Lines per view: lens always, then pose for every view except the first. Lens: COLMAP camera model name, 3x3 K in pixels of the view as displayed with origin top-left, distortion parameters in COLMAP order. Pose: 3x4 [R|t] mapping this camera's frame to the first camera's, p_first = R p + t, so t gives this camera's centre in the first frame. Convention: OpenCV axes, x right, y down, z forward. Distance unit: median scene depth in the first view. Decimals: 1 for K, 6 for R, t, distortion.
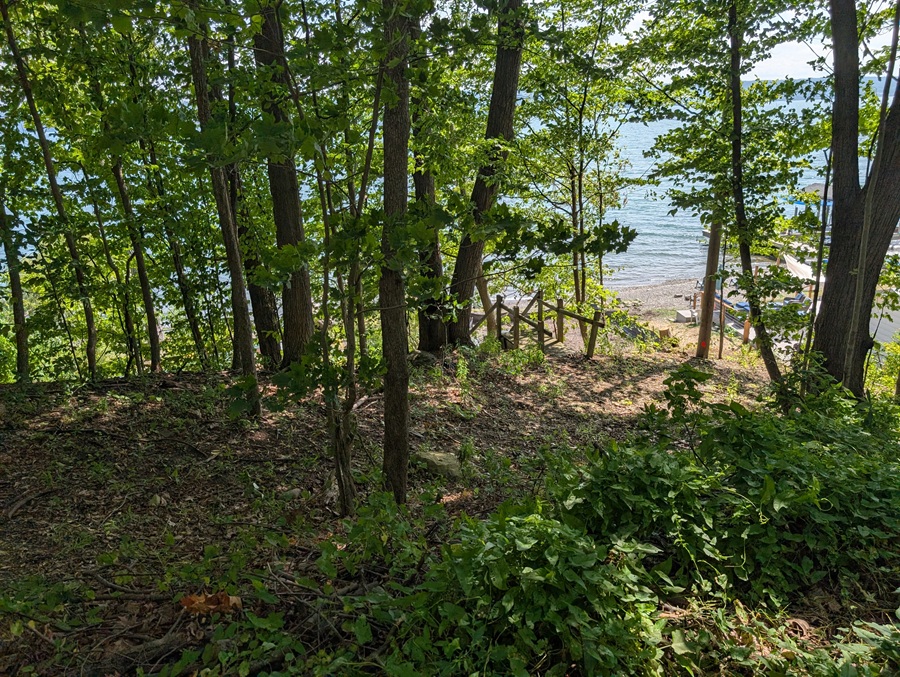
lens RADIAL K [[640.4, 0, 449.3], [0, 640.4, 340.2], [0, 0, 1]] dist [0.022053, -0.019495]
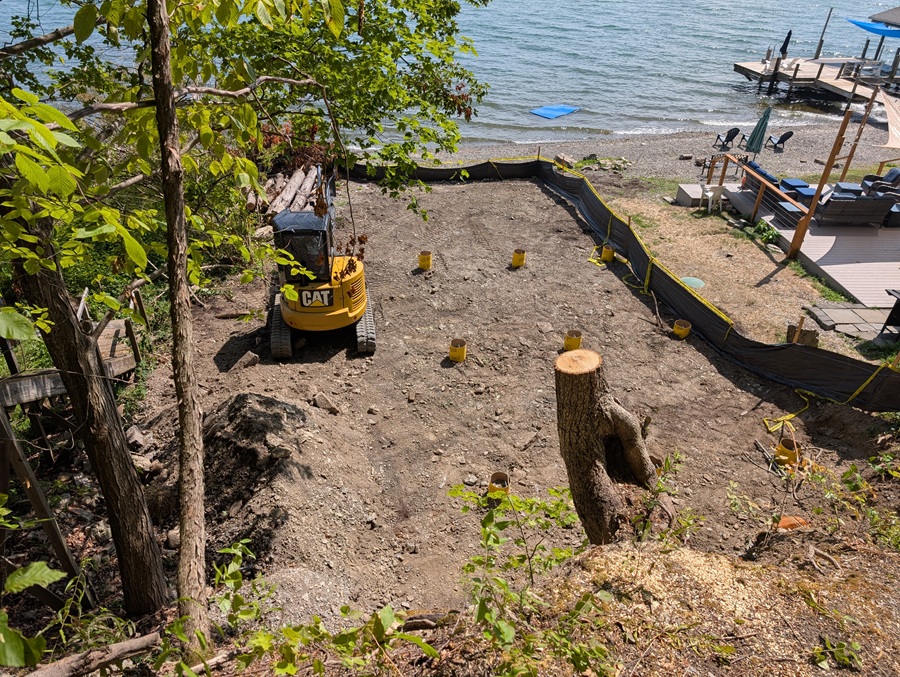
lens RADIAL K [[640.4, 0, 453.1], [0, 640.4, 341.1], [0, 0, 1]] dist [0.022053, -0.019495]
pose [[0.997315, 0.068188, 0.026703, 0.142942], [-0.072591, 0.968605, 0.237769, -0.032227], [-0.009651, -0.239069, 0.970955, 0.398580]]
